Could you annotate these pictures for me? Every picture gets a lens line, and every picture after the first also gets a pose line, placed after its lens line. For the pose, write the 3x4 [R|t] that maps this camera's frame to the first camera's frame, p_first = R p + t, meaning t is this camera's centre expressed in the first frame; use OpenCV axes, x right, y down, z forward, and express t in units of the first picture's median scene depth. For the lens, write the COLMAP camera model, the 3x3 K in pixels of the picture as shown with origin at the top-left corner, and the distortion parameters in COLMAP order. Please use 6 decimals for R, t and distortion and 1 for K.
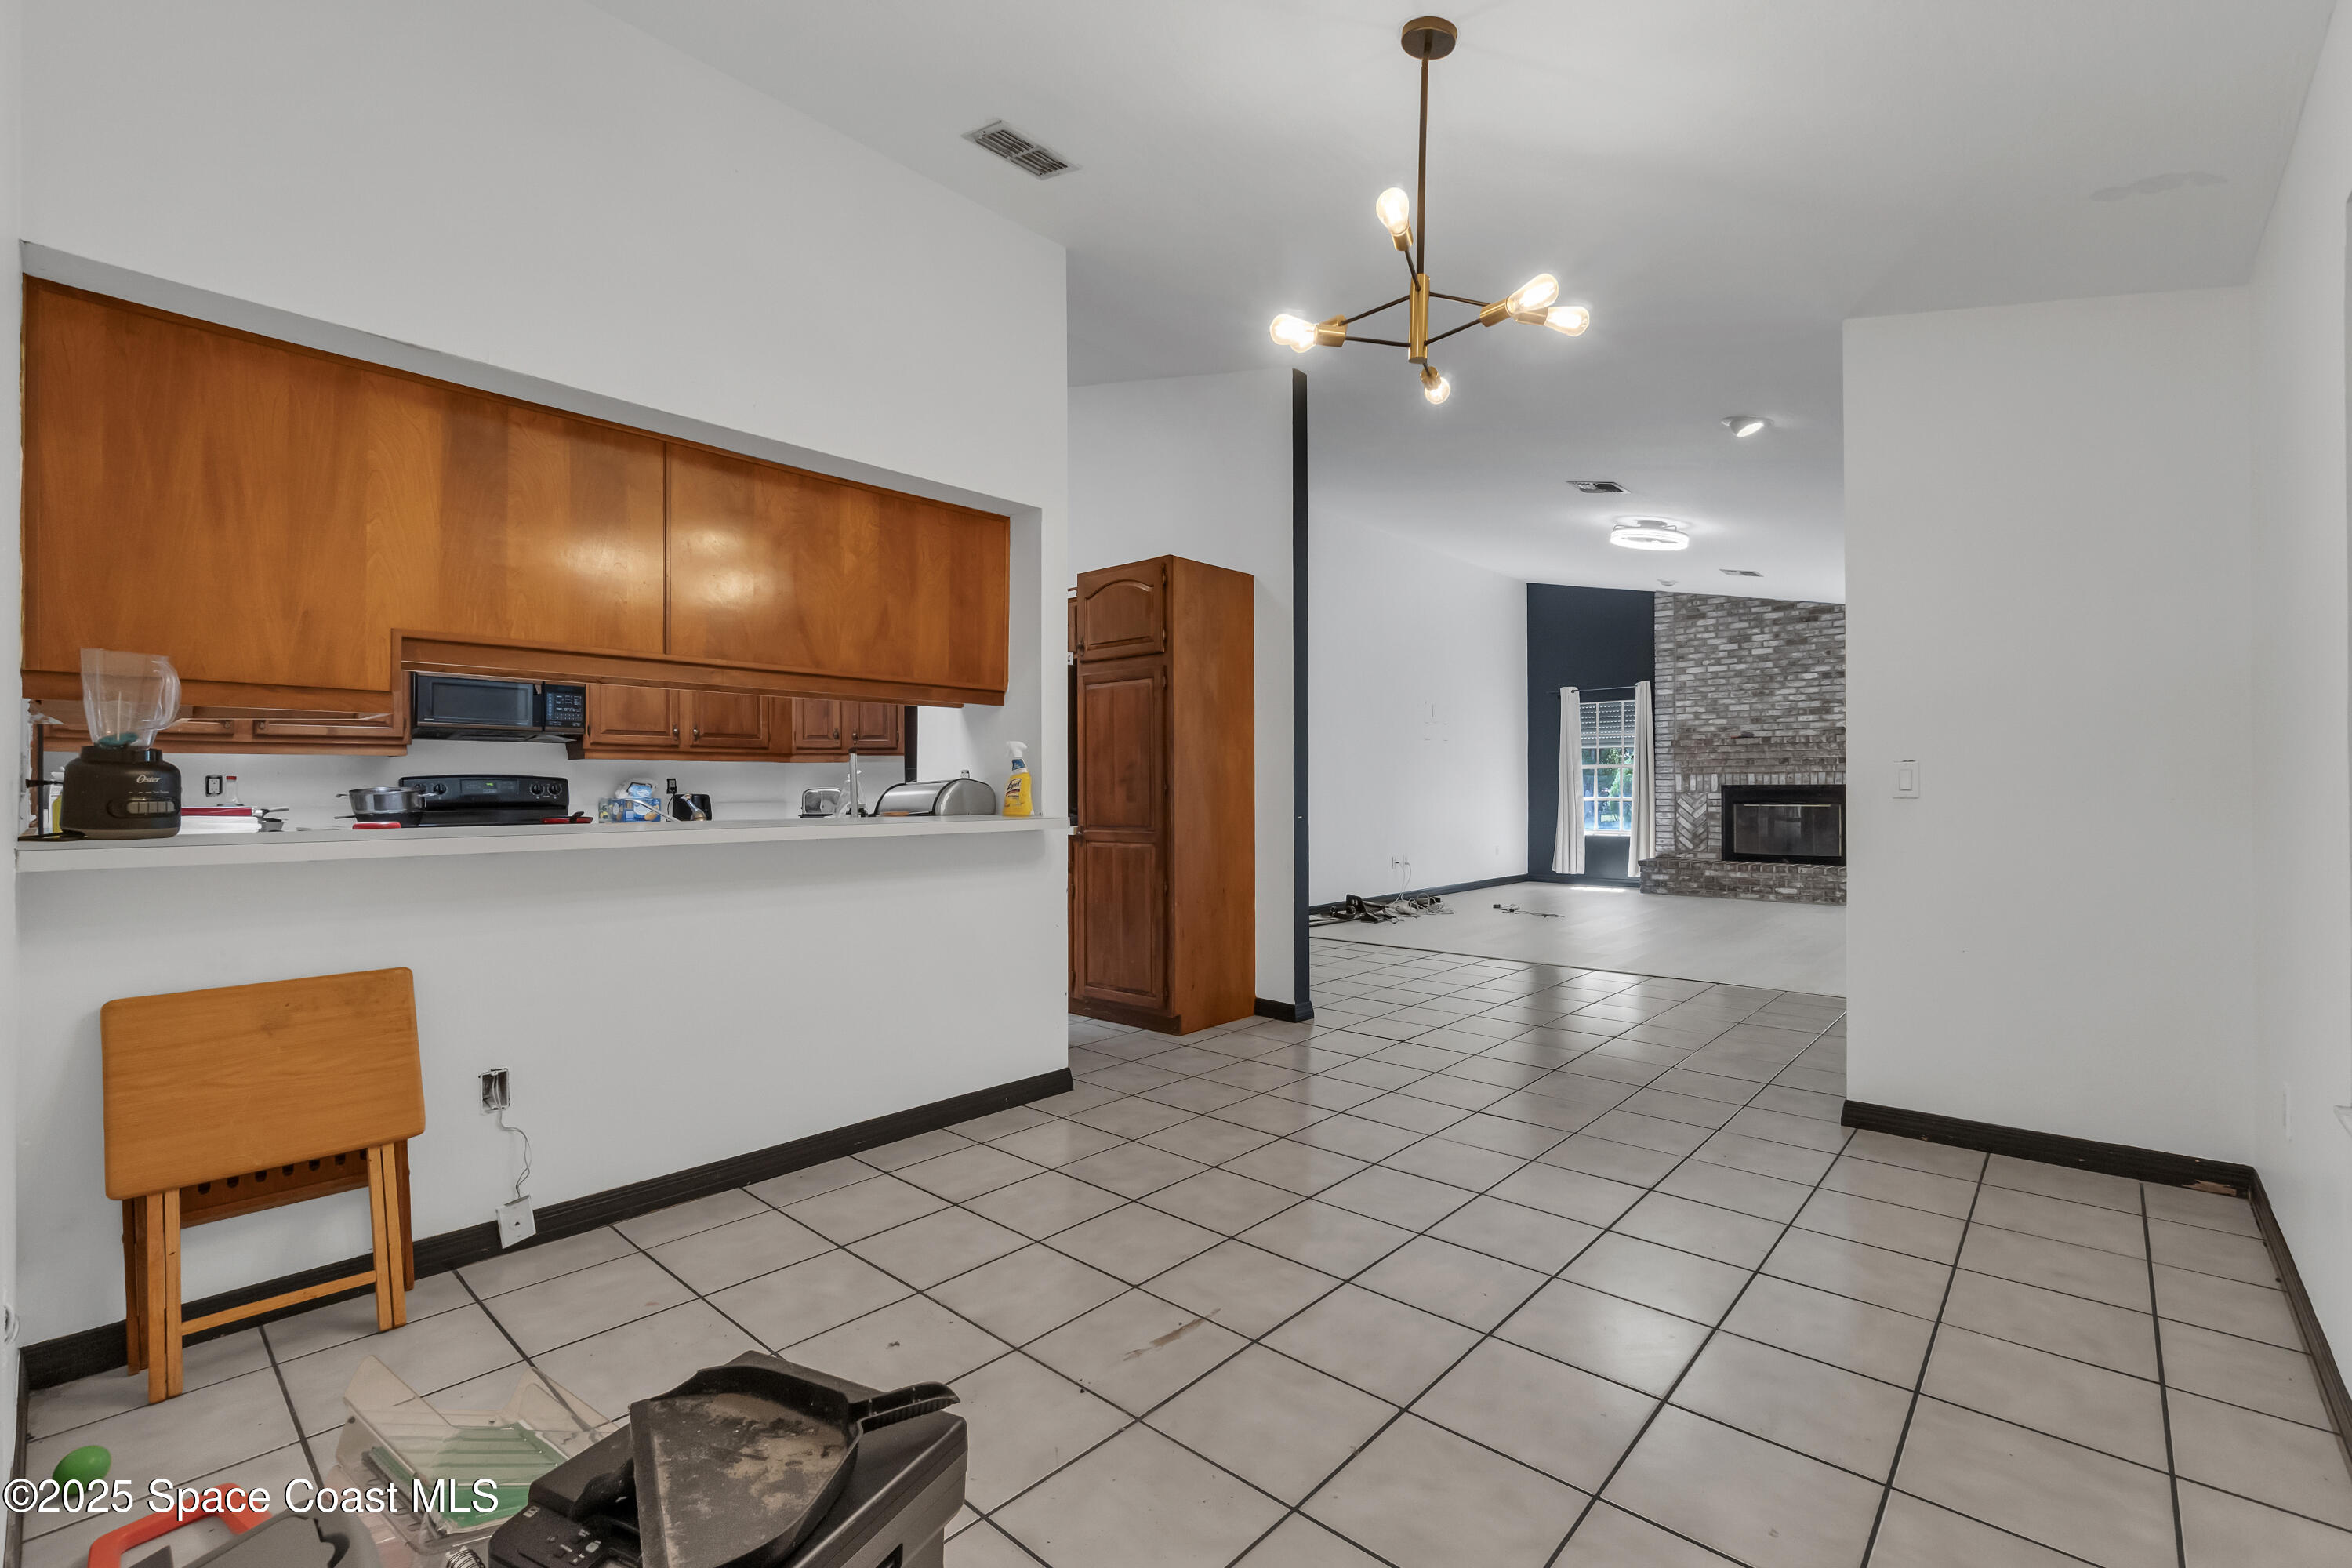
lens RADIAL K [[1012.9, 0, 1171.5], [0, 1012.9, 782.3], [0, 0, 1]] dist [-0.003196, 0.000692]
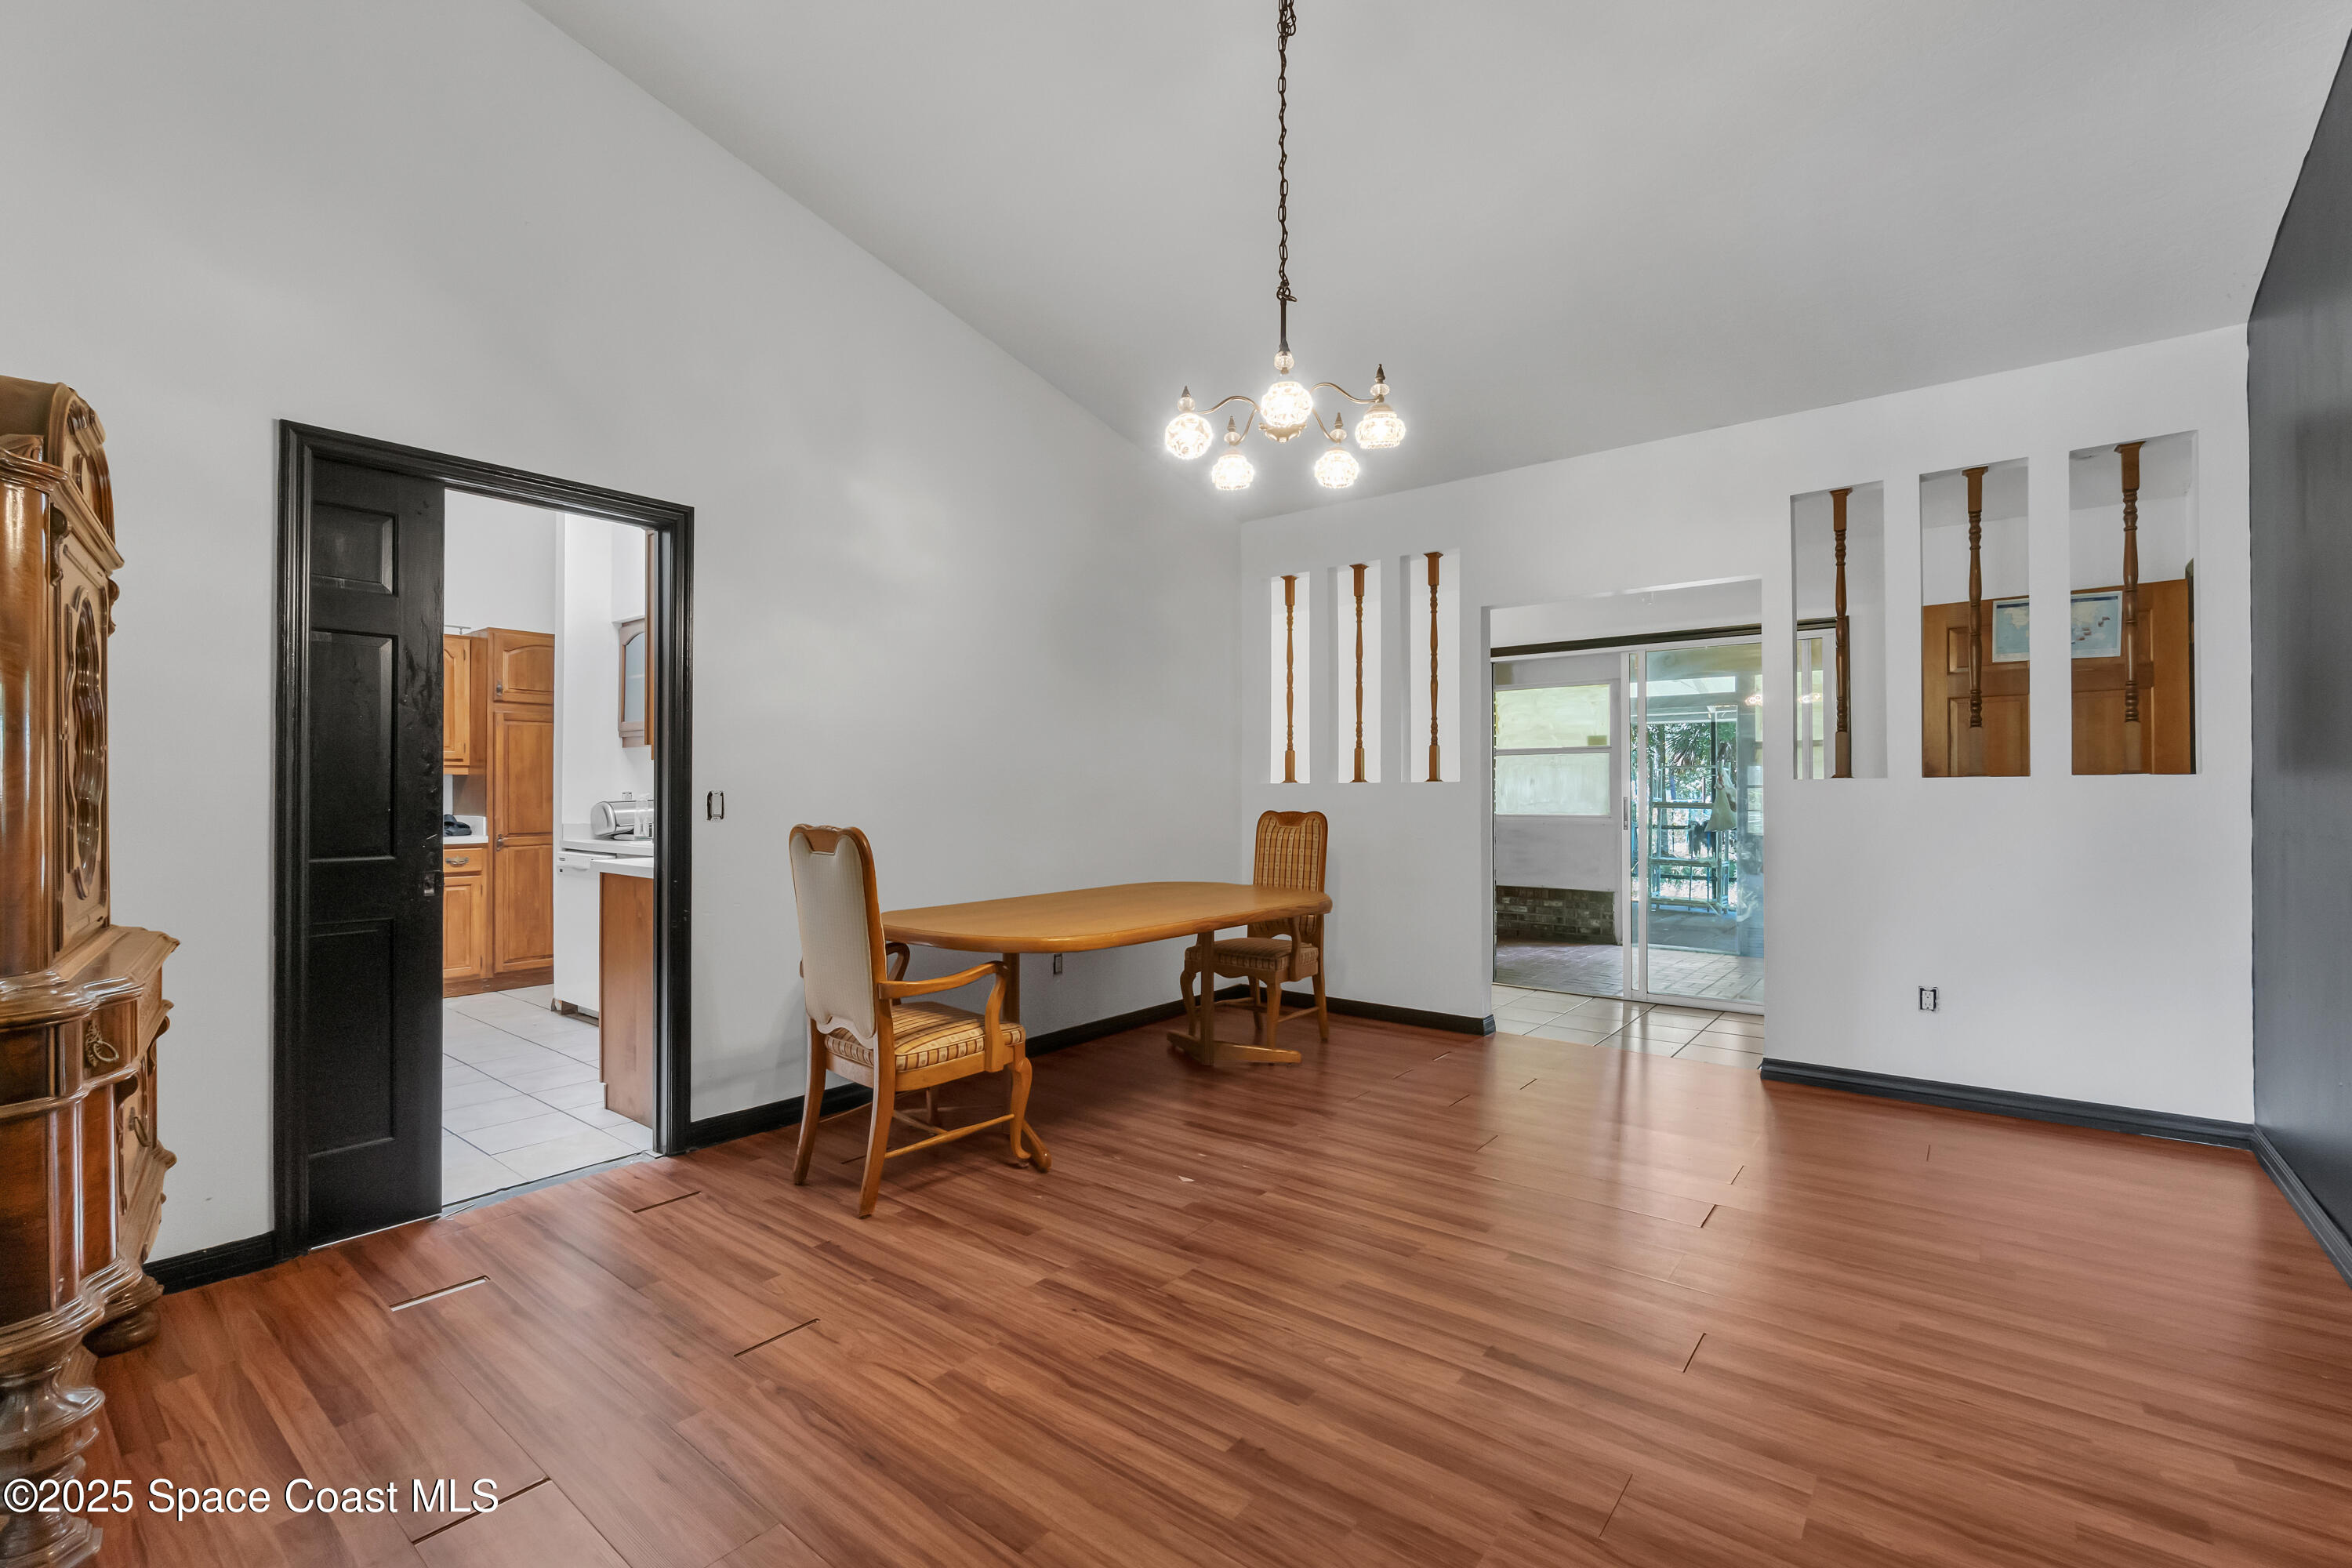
lens RADIAL K [[1012.9, 0, 1177.5], [0, 1012.9, 787.1], [0, 0, 1]] dist [-0.003196, 0.000692]
pose [[-0.065115, 0.003340, 0.997872, -1.837458], [-0.007174, 0.999967, -0.003815, -0.021335], [-0.997852, -0.007407, -0.065089, 0.345898]]
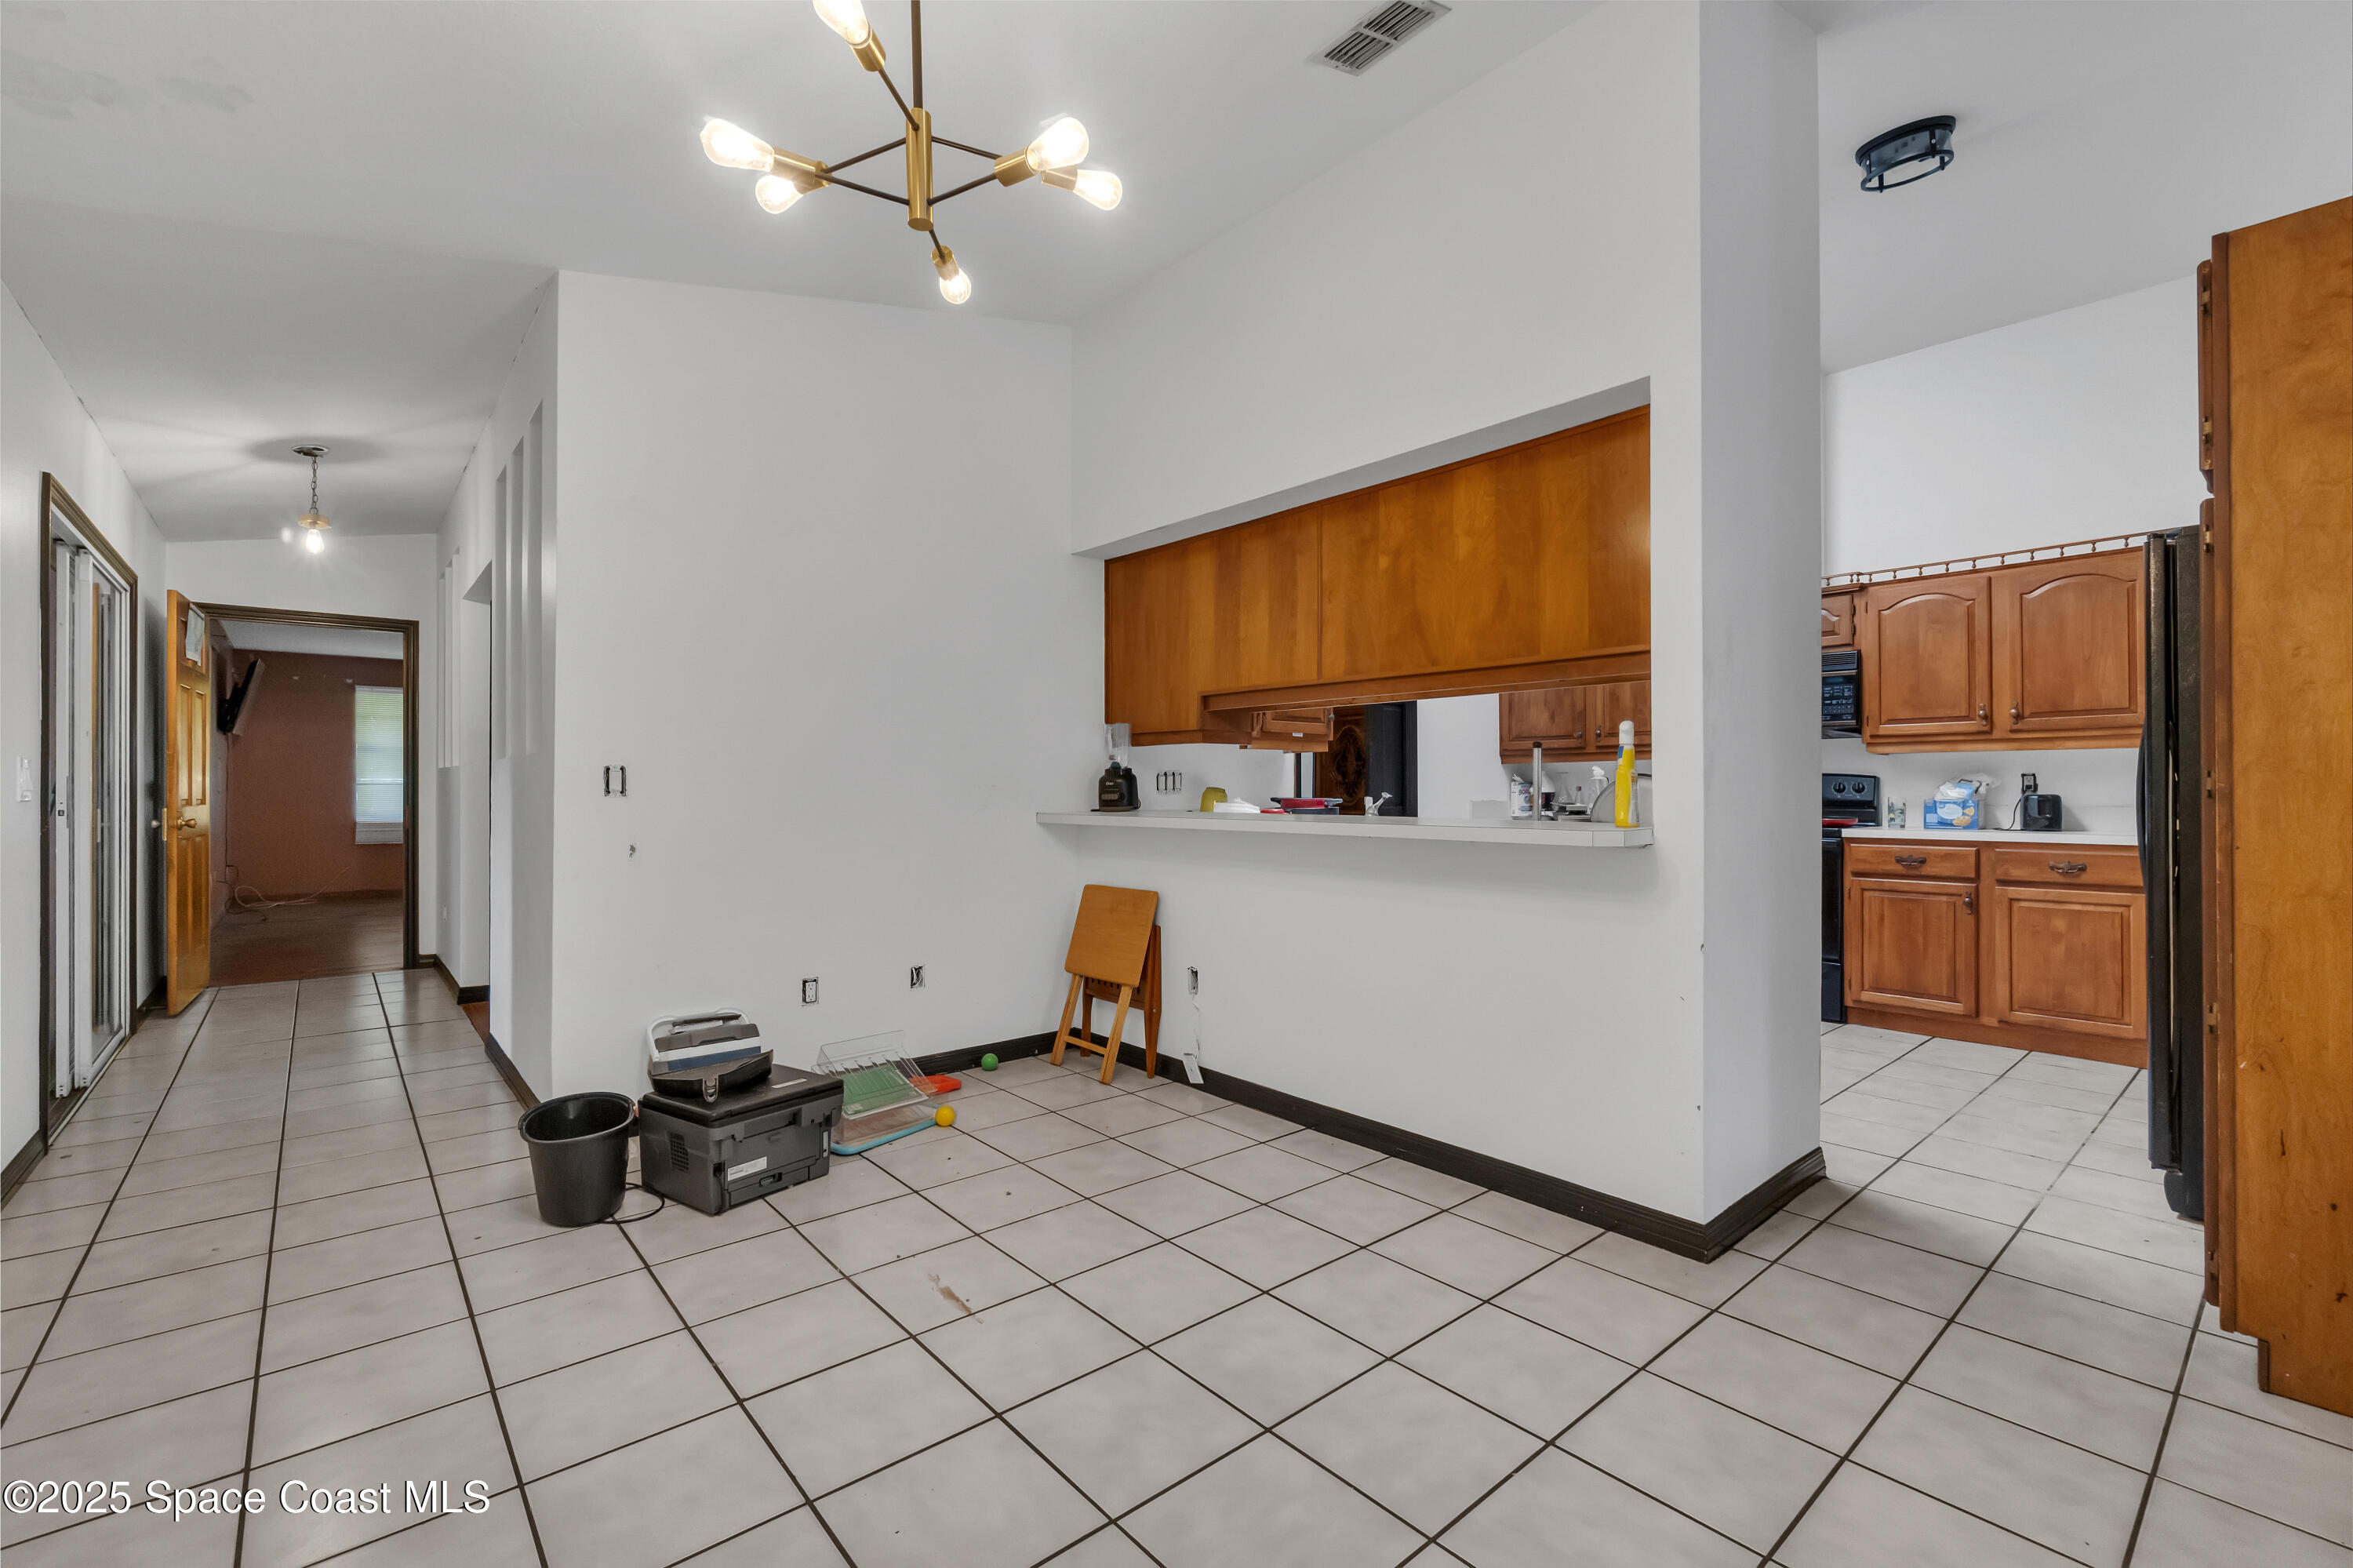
lens RADIAL K [[1013.4, 0, 1186.7], [0, 1013.4, 782.7], [0, 0, 1]] dist [-0.003196, 0.000692]
pose [[-0.119202, -0.003377, -0.992864, 0.587513], [0.007652, 0.999961, -0.004320, 0.003232], [0.992841, -0.008112, -0.119172, 0.777246]]
